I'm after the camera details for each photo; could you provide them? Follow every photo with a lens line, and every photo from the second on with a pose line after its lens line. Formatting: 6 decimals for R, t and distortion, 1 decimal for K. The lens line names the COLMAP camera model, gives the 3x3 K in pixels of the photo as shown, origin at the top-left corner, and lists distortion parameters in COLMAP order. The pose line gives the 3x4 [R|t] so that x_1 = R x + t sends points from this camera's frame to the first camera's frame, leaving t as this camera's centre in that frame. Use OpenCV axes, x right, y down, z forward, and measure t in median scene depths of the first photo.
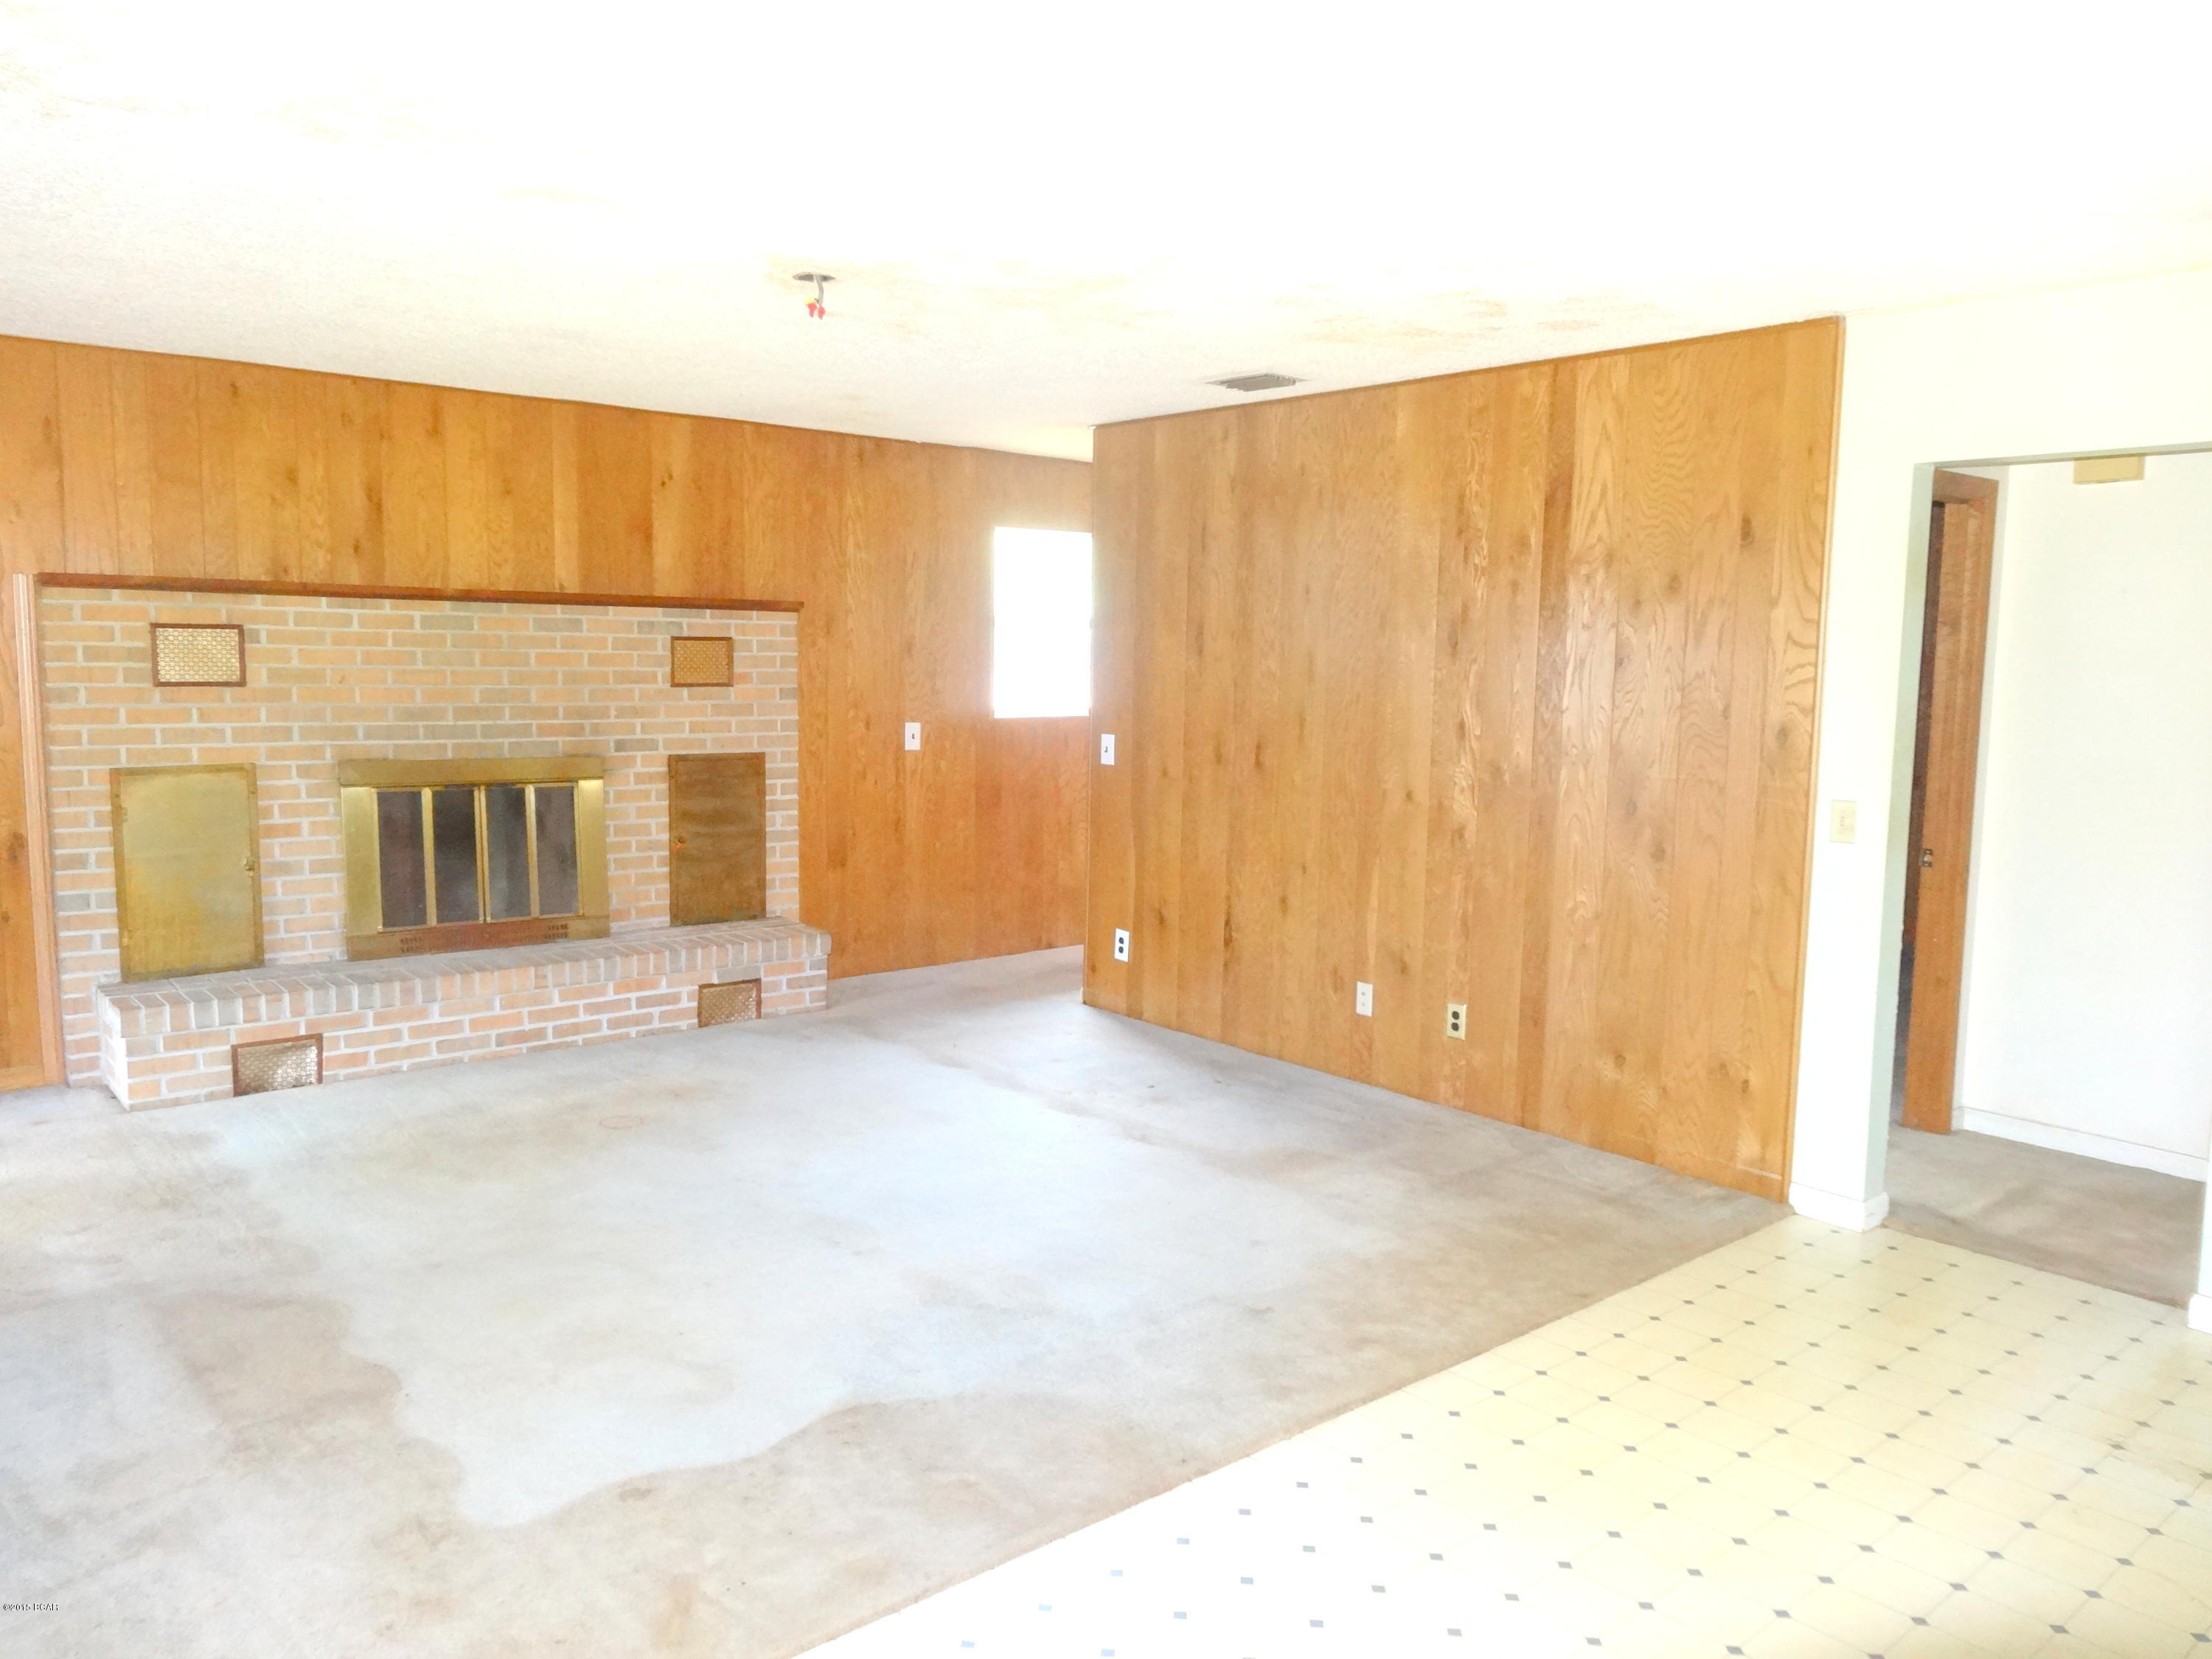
lens RADIAL K [[1627.4, 0, 1103.1], [0, 1627.4, 827.7], [0, 0, 1]] dist [-0.008323, 0.005519]
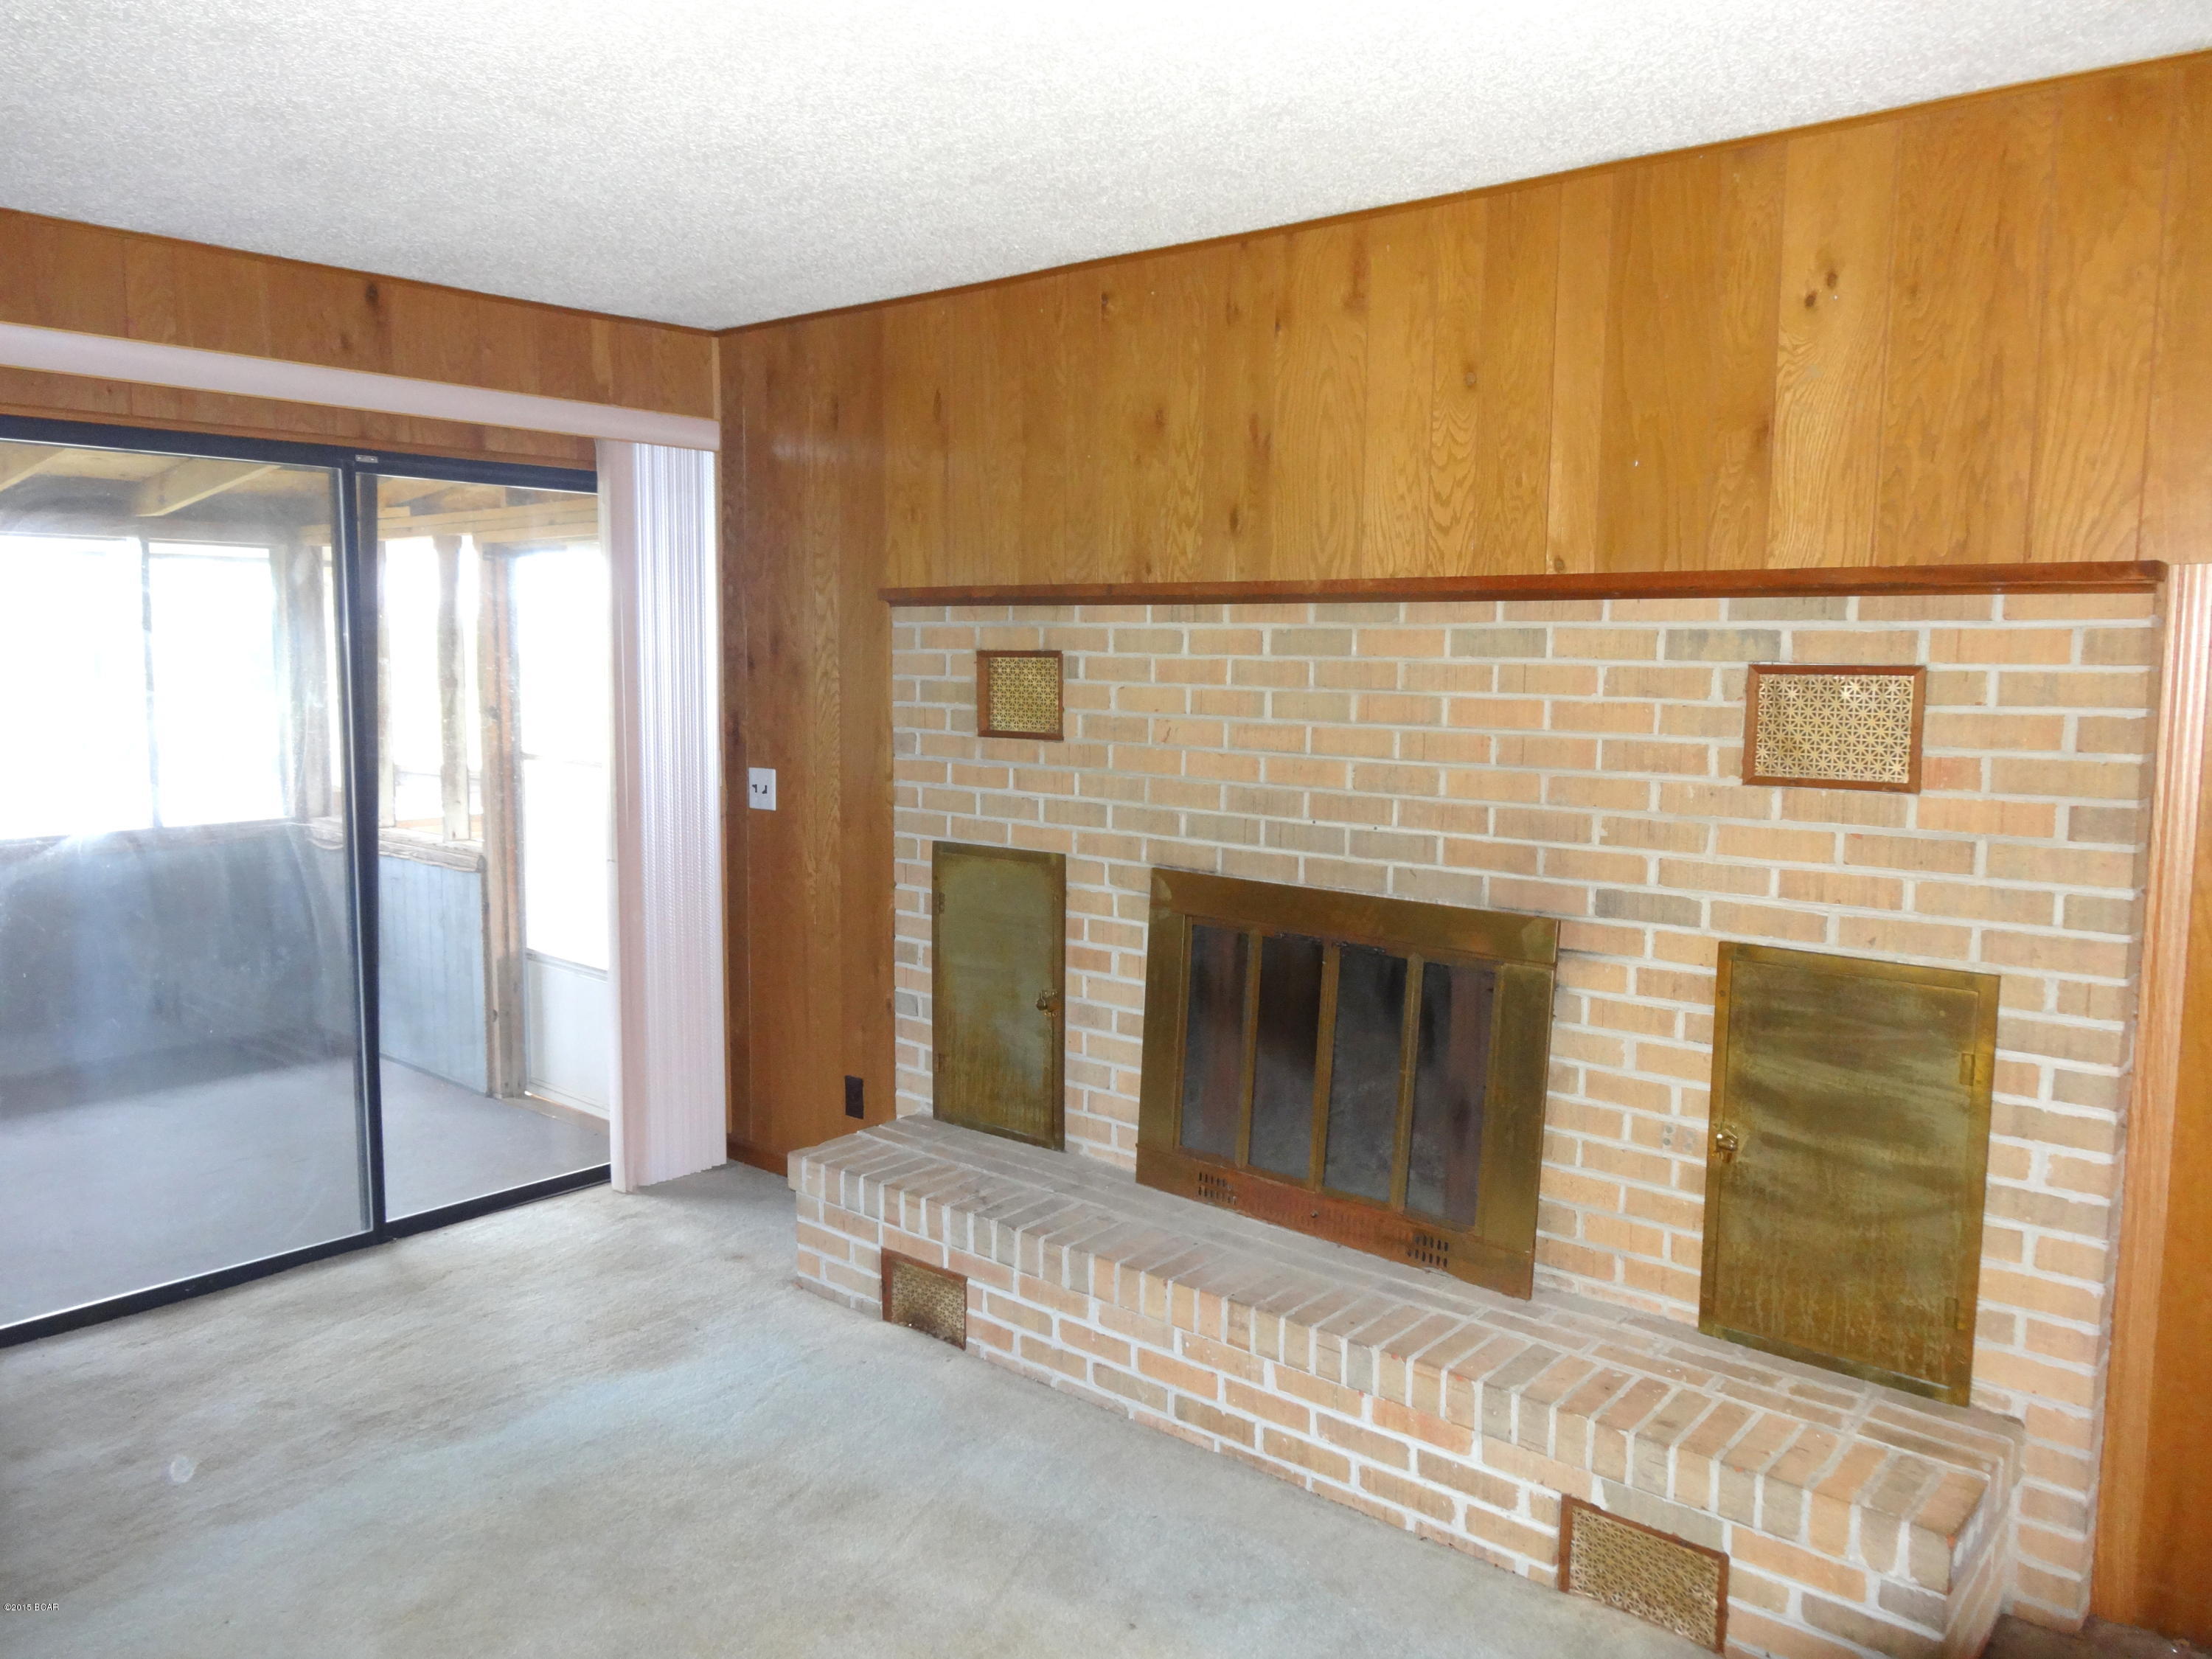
lens RADIAL K [[1627.4, 0, 1103.1], [0, 1627.4, 827.7], [0, 0, 1]] dist [-0.008323, 0.005519]
pose [[0.156391, 0.094698, -0.983145, 0.133140], [-0.110469, 0.990825, 0.077865, -0.095326], [0.981498, 0.096429, 0.165417, 0.815243]]
